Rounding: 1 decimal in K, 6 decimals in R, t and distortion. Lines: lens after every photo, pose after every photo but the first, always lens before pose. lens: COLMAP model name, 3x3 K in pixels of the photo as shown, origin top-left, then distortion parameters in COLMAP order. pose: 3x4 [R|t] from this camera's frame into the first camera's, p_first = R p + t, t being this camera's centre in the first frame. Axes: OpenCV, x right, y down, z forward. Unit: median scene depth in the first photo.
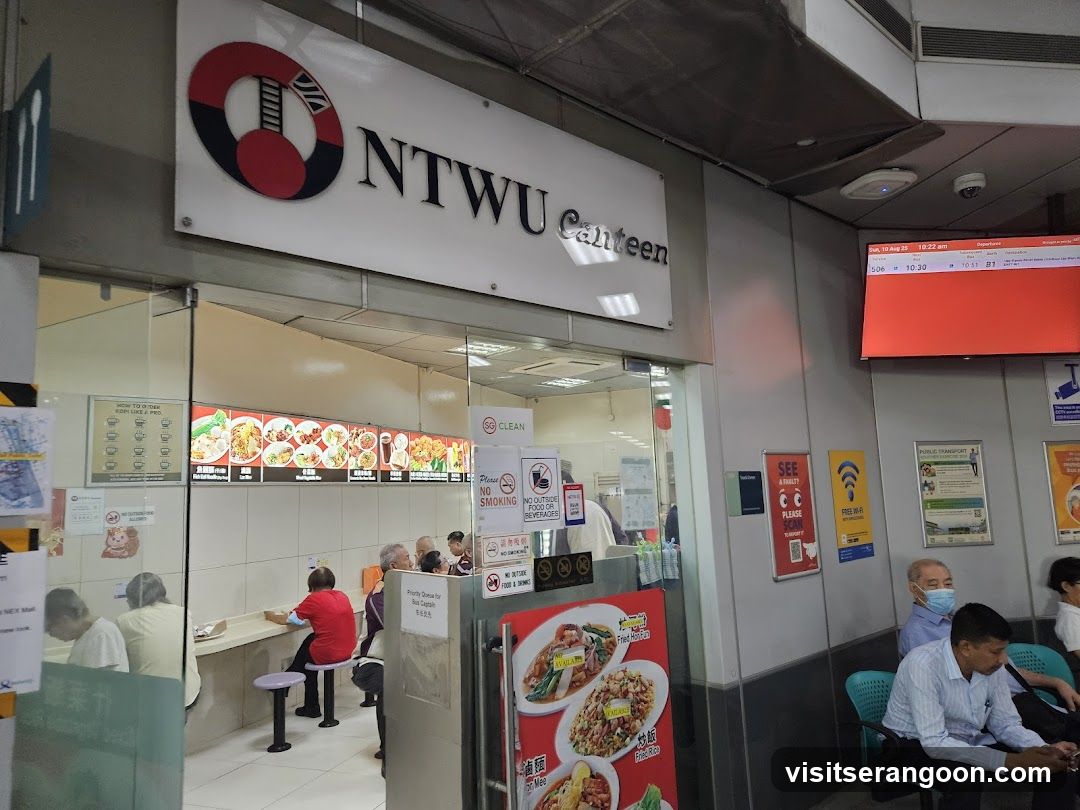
lens RADIAL K [[728.8, 0, 540.0], [0, 728.8, 405.0], [0, 0, 1]] dist [0.037575, -0.003378]
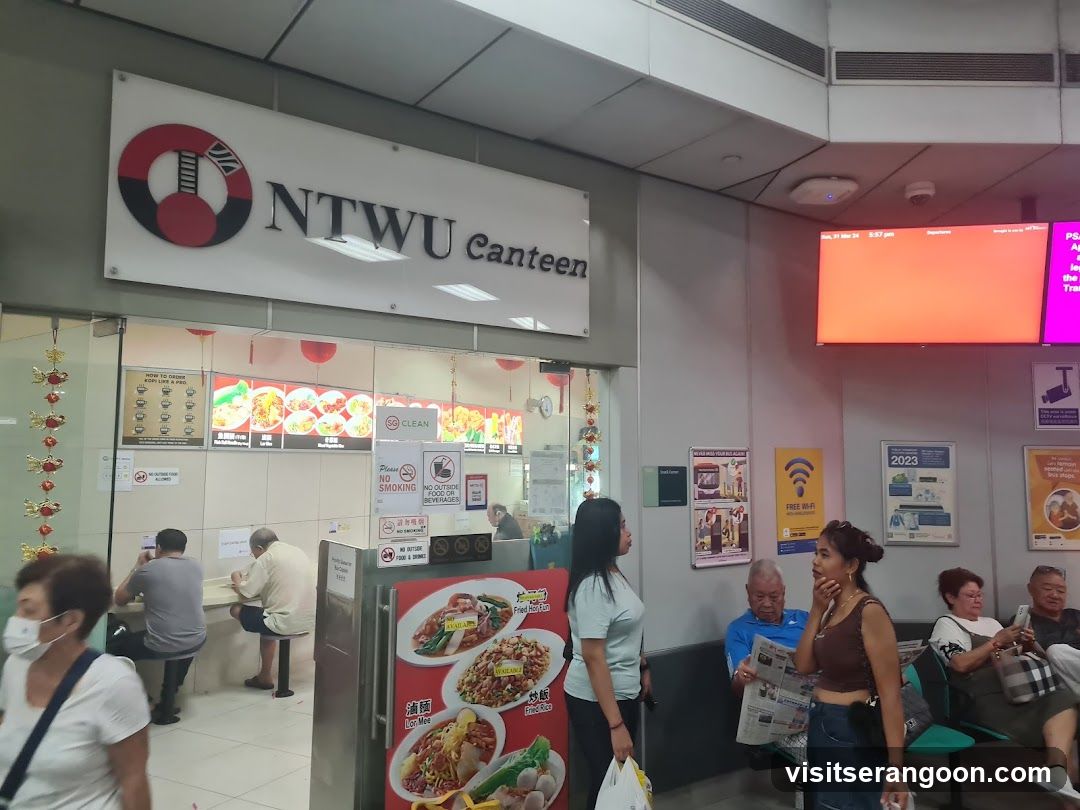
lens RADIAL K [[804.0, 0, 567.7], [0, 804.0, 400.4], [0, 0, 1]] dist [0.035024, -0.000994]
pose [[0.994190, 0.037696, -0.100822, 0.306877], [-0.033018, 0.998317, 0.047681, -0.071766], [0.102450, -0.044075, 0.993761, -0.236987]]
